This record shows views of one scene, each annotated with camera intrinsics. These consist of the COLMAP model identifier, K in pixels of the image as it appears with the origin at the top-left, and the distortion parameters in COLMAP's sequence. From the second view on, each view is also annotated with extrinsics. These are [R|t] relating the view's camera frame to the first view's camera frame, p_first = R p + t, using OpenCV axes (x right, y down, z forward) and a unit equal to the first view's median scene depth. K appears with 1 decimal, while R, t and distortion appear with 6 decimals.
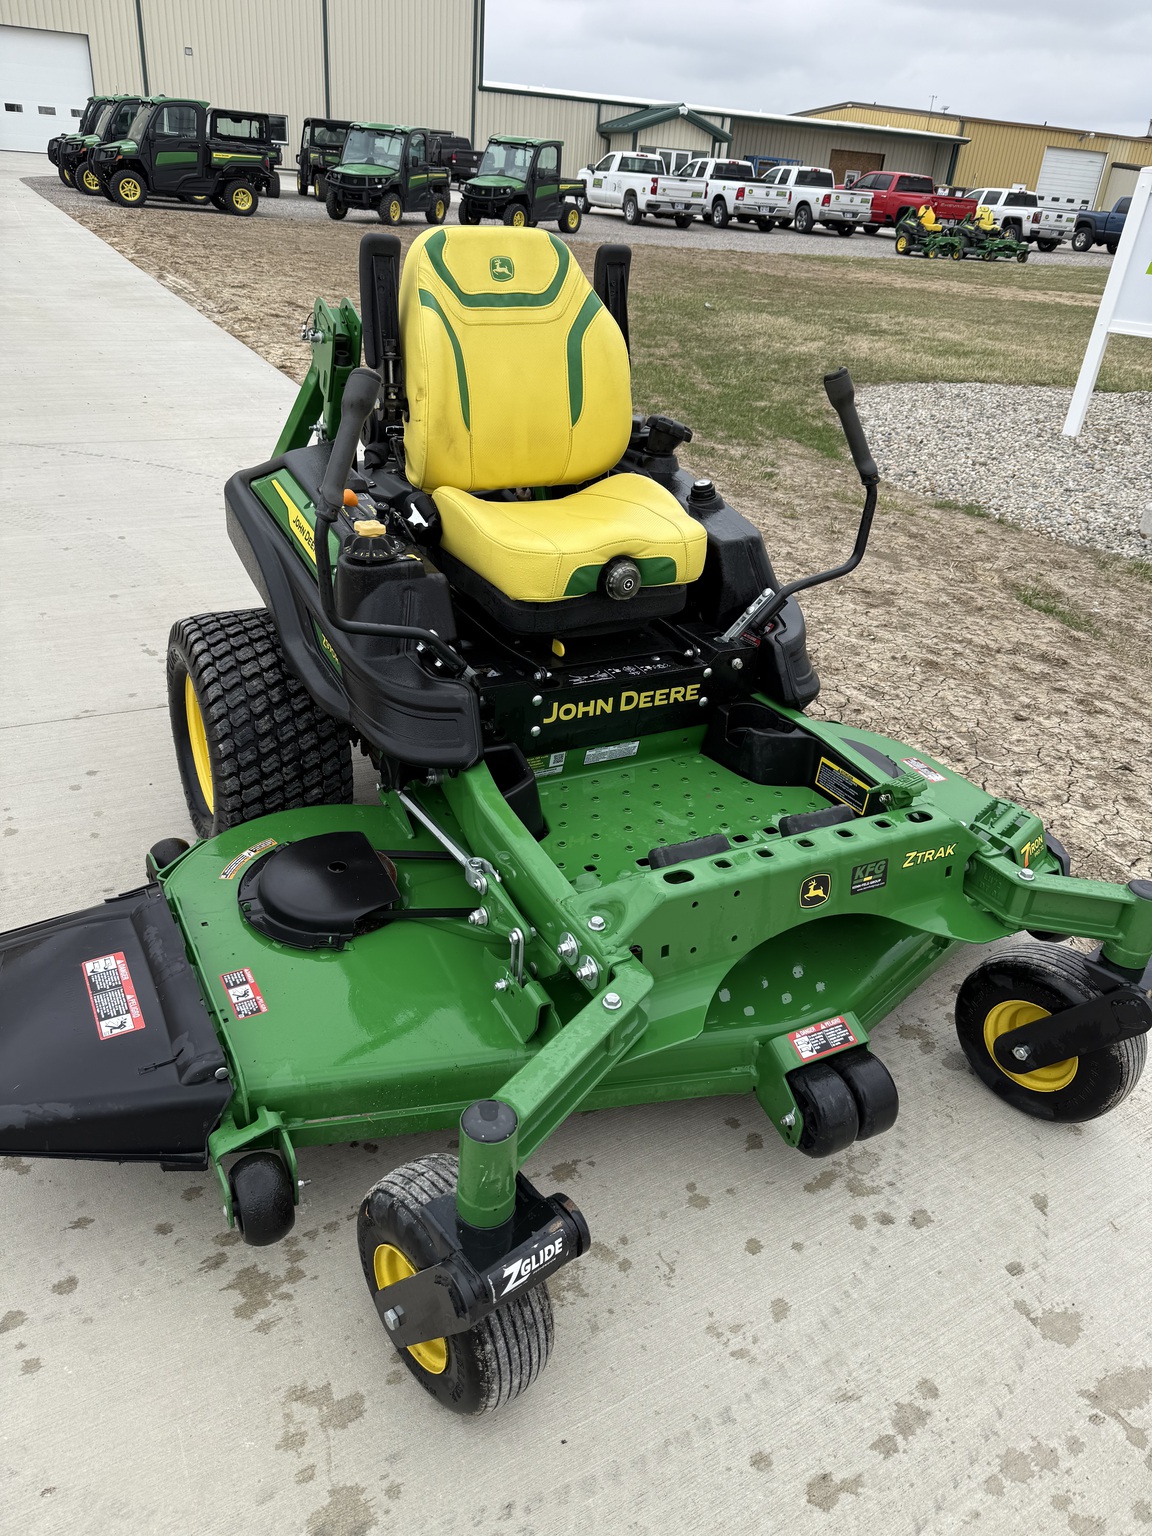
lens RADIAL K [[1084.8, 0, 562.9], [0, 1084.8, 770.5], [0, 0, 1]] dist [0.002132, -0.006031]
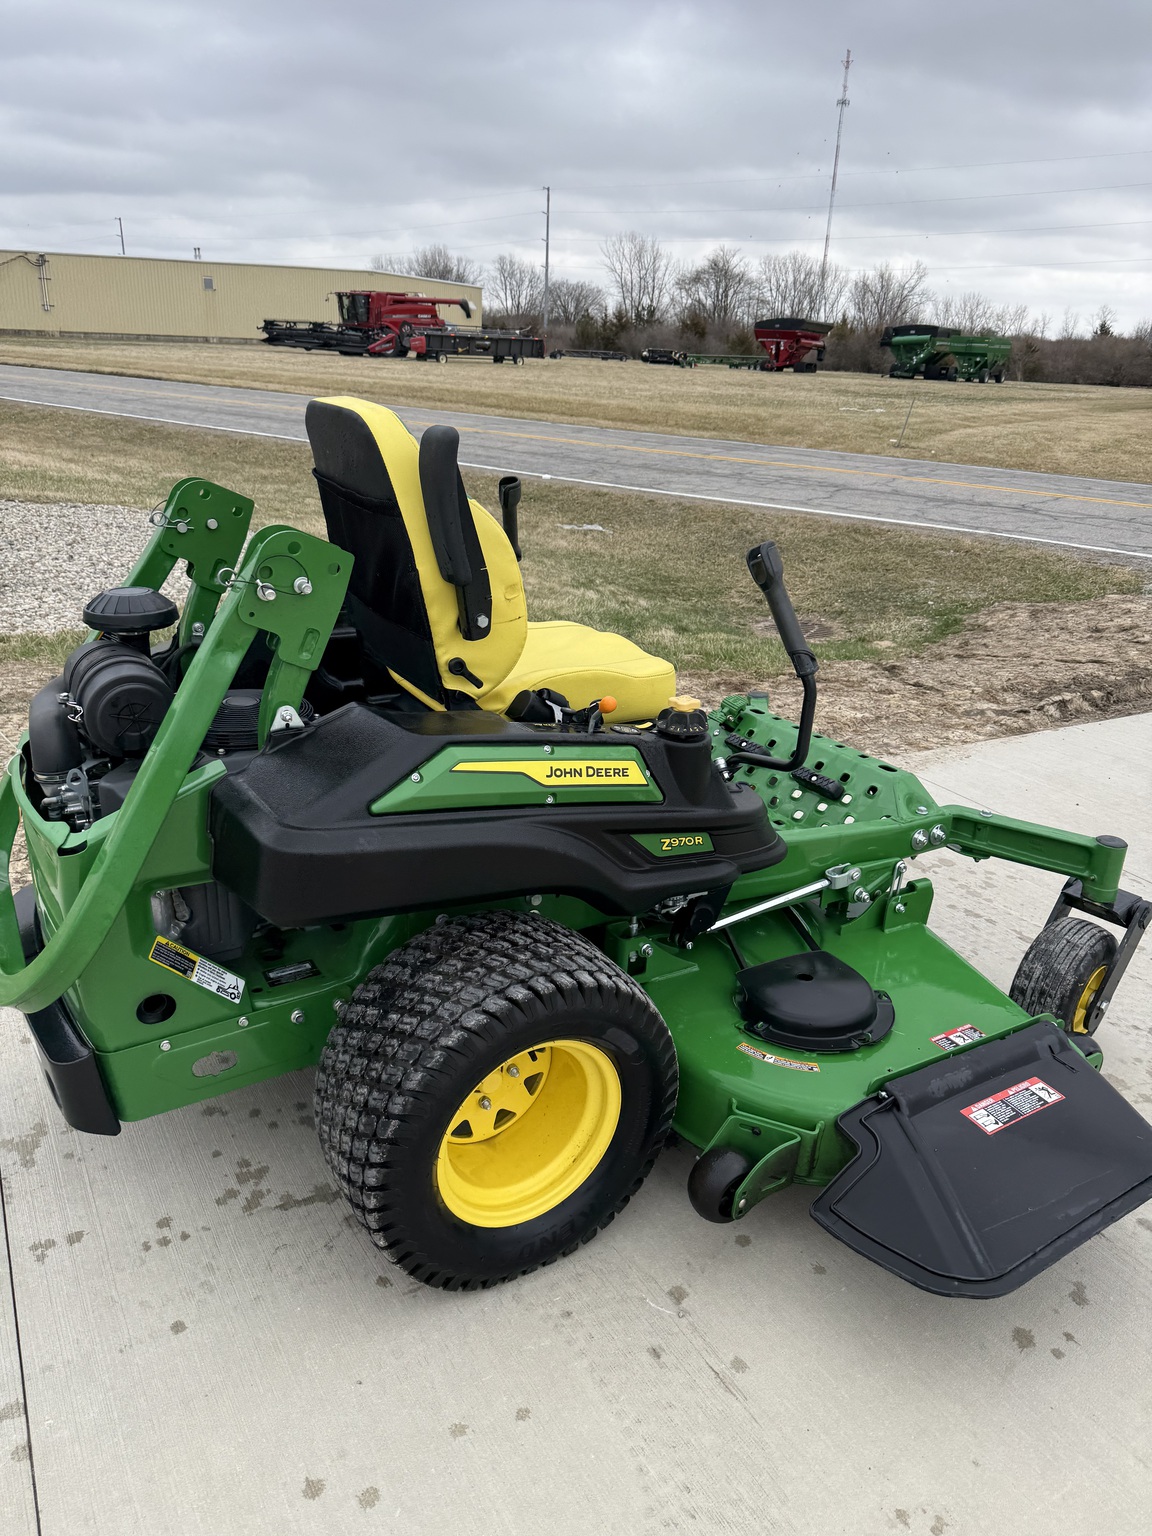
lens RADIAL K [[1078.7, 0, 577.7], [0, 1078.7, 783.4], [0, 0, 1]] dist [0.034098, -0.053426]
pose [[-0.041080, -0.438447, 0.897818, -0.946138], [0.437290, 0.800057, 0.410715, -0.530649], [-0.898382, 0.409479, 0.158862, 0.833210]]
